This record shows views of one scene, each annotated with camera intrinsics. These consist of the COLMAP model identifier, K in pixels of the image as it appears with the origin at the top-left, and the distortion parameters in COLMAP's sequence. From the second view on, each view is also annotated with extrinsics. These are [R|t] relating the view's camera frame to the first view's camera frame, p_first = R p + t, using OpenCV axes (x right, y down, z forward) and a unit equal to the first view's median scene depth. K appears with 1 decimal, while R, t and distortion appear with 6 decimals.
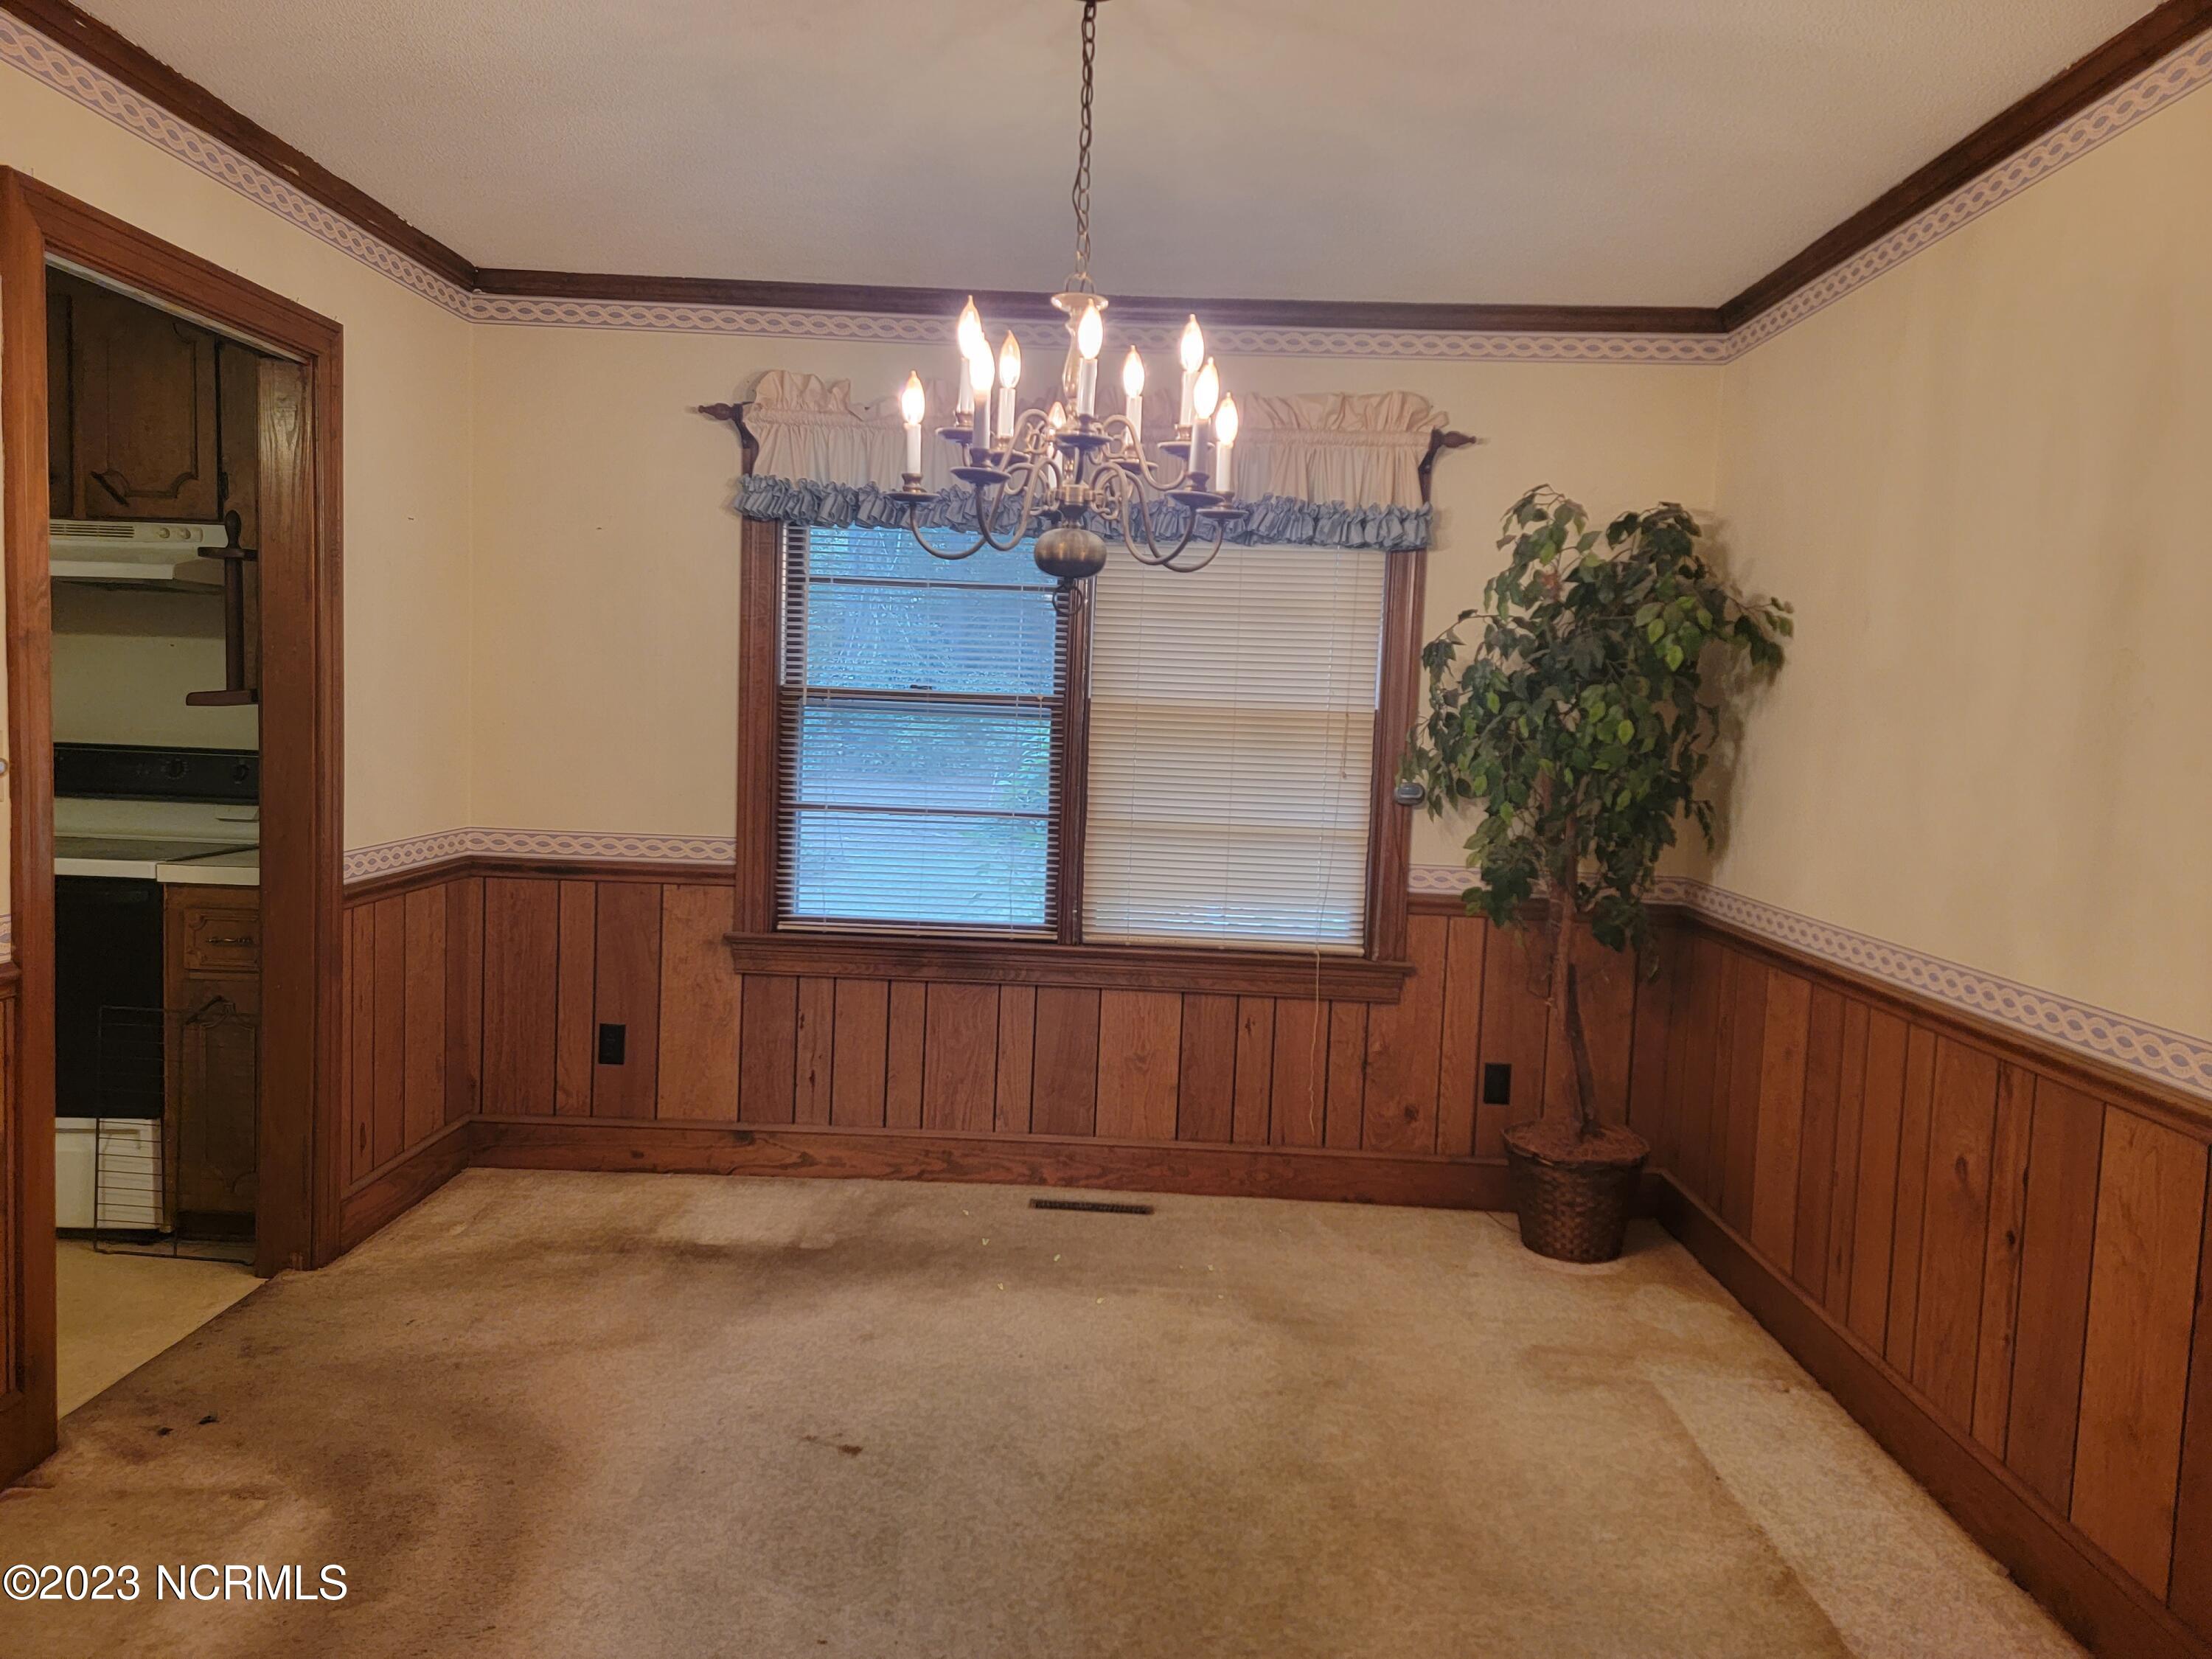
lens RADIAL K [[1525.4, 0, 1112.0], [0, 1525.4, 836.8], [0, 0, 1]] dist [0.090271, -0.071256]
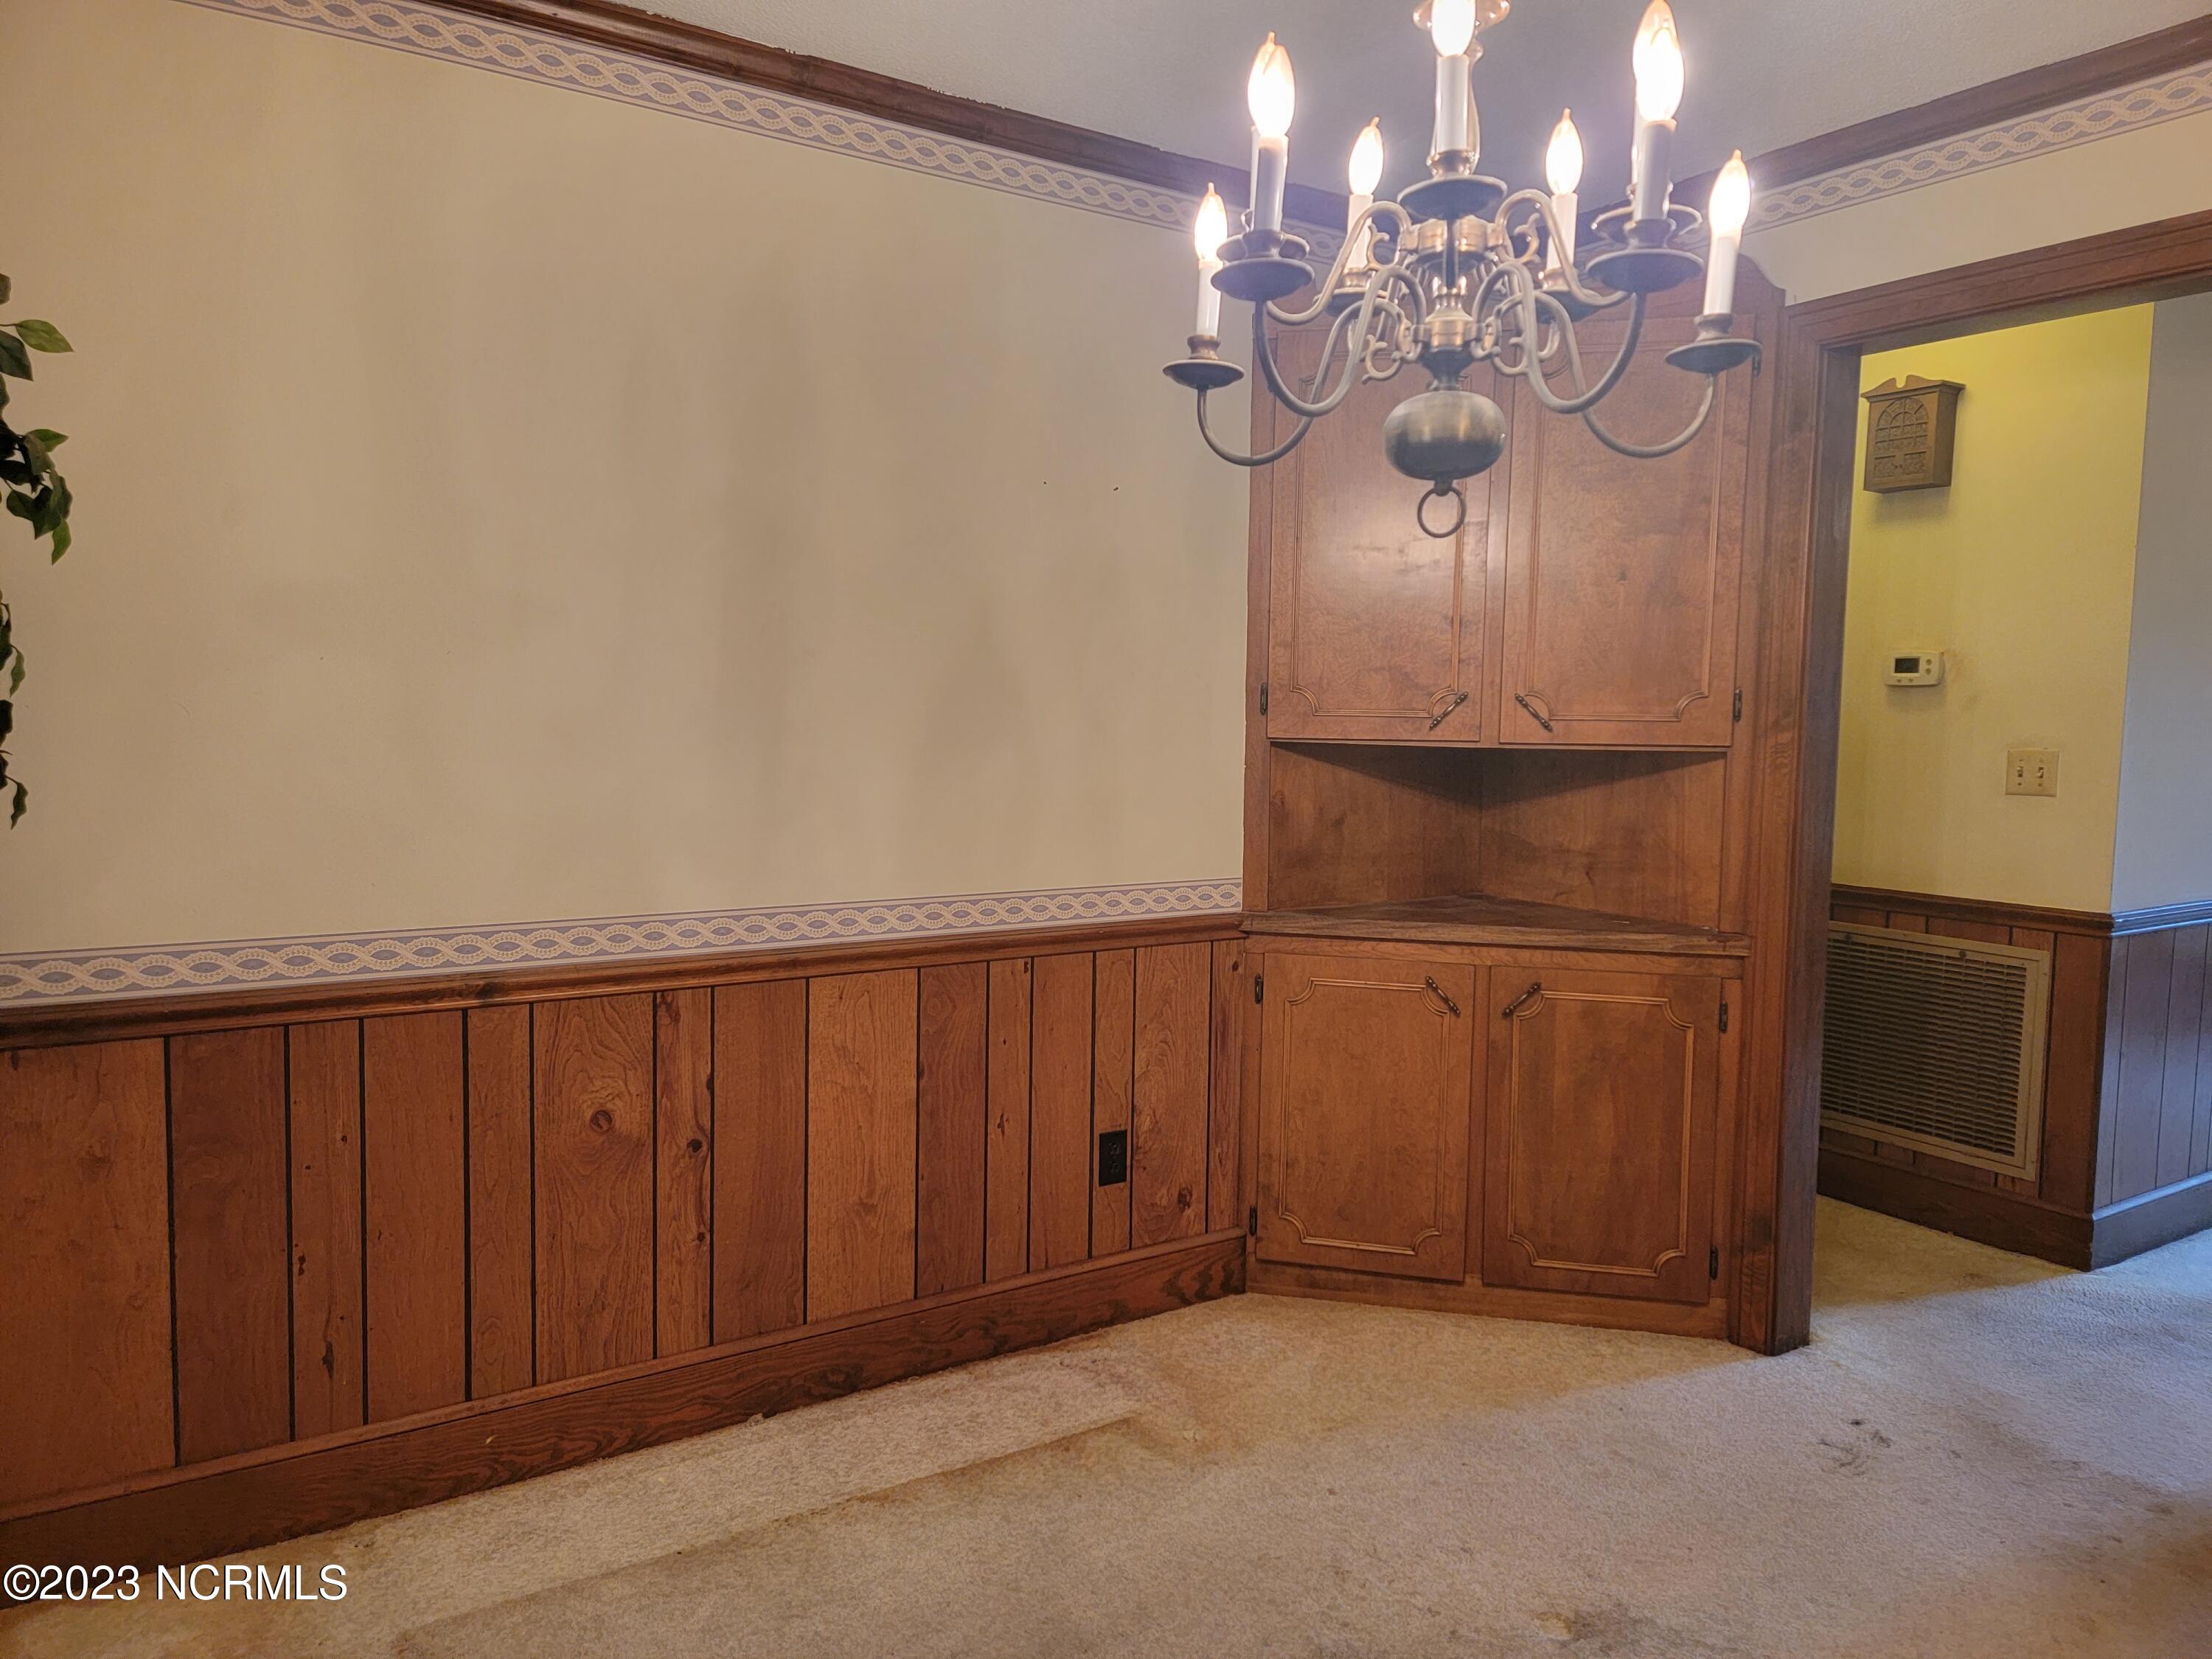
lens RADIAL K [[1525.4, 0, 1112.0], [0, 1525.4, 836.8], [0, 0, 1]] dist [0.090271, -0.071256]
pose [[-0.579579, -0.096760, 0.809151, -0.432928], [0.034576, 0.989112, 0.143046, -0.096441], [-0.814182, 0.110883, -0.569923, 1.352720]]
